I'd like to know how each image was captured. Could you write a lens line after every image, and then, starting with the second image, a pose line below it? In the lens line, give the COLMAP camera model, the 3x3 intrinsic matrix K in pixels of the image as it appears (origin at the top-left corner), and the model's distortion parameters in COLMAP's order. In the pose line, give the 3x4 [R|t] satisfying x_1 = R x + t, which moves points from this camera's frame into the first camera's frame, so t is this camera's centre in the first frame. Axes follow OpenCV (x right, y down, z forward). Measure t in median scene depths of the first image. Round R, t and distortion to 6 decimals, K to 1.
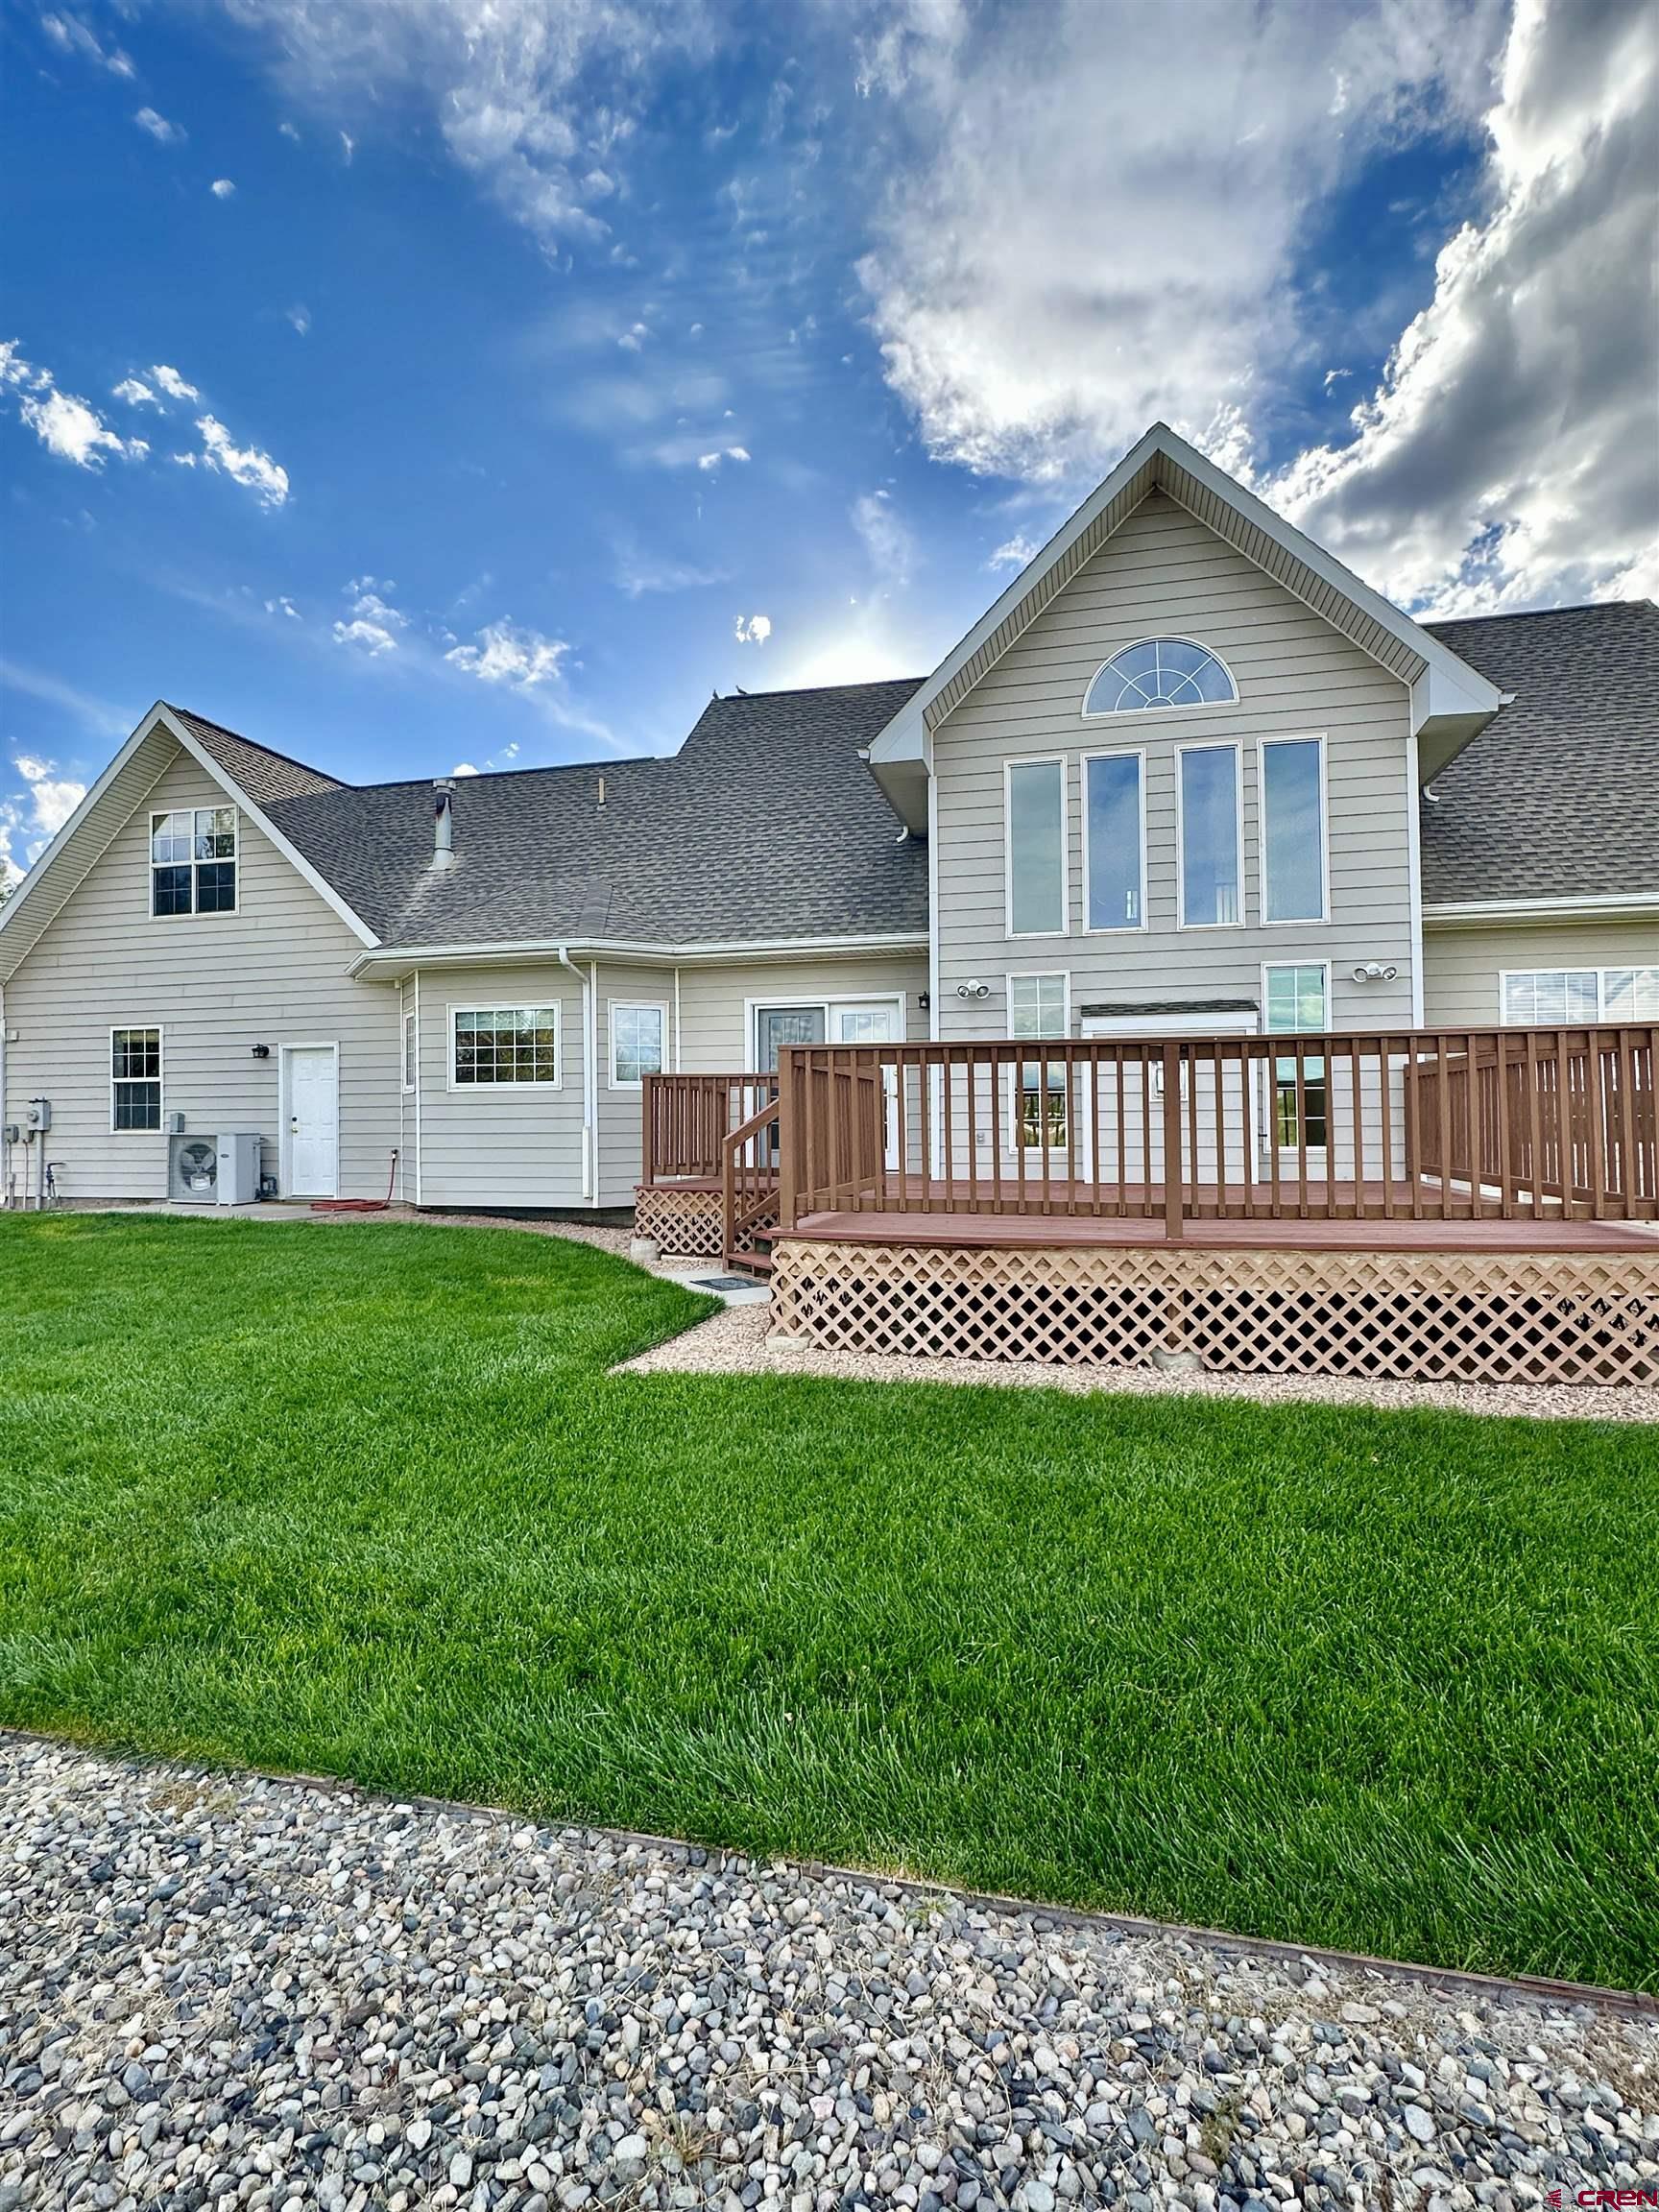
lens RADIAL K [[1067.1, 0, 809.1], [0, 1067.1, 1115.2], [0, 0, 1]] dist [-0.009023, 0.000180]
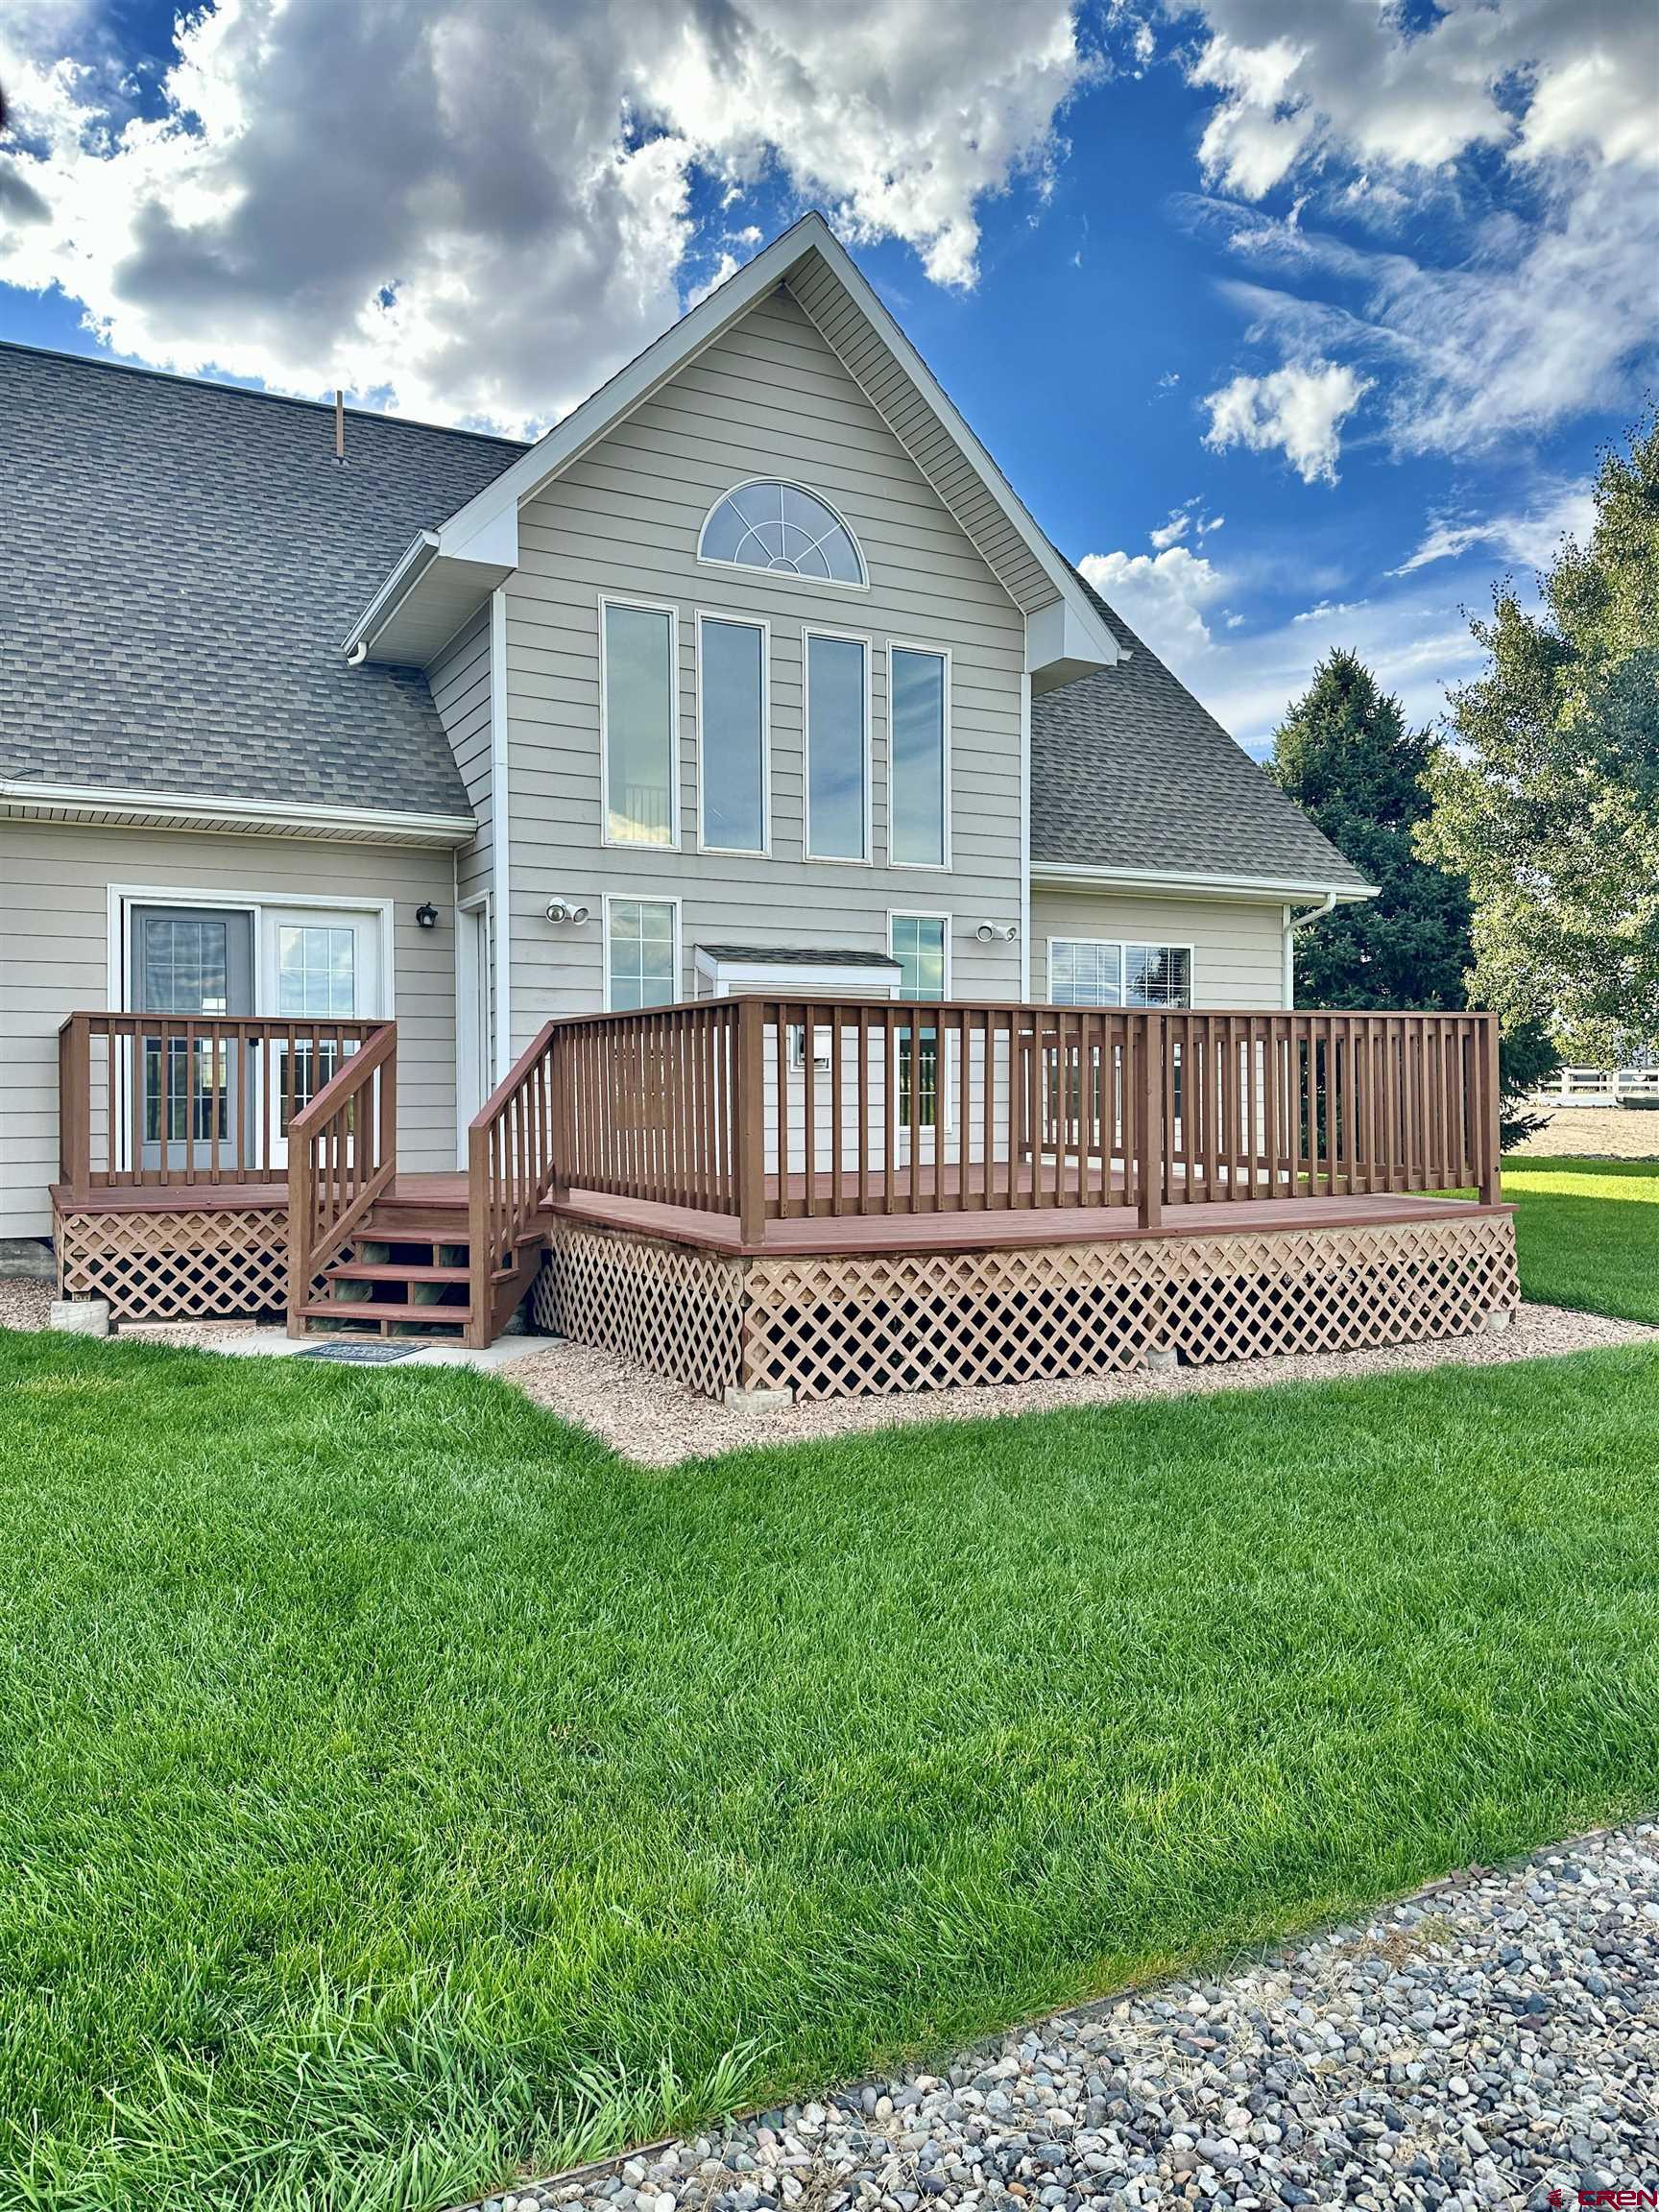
lens RADIAL K [[1574.7, 0, 832.0], [0, 1574.7, 1104.7], [0, 0, 1]] dist [0.073655, -0.004995]
pose [[0.744023, -0.000059, 0.668154, -0.442034], [-0.008576, 0.999917, 0.009639, -0.000139], [-0.668099, -0.012902, 0.743960, 0.098992]]
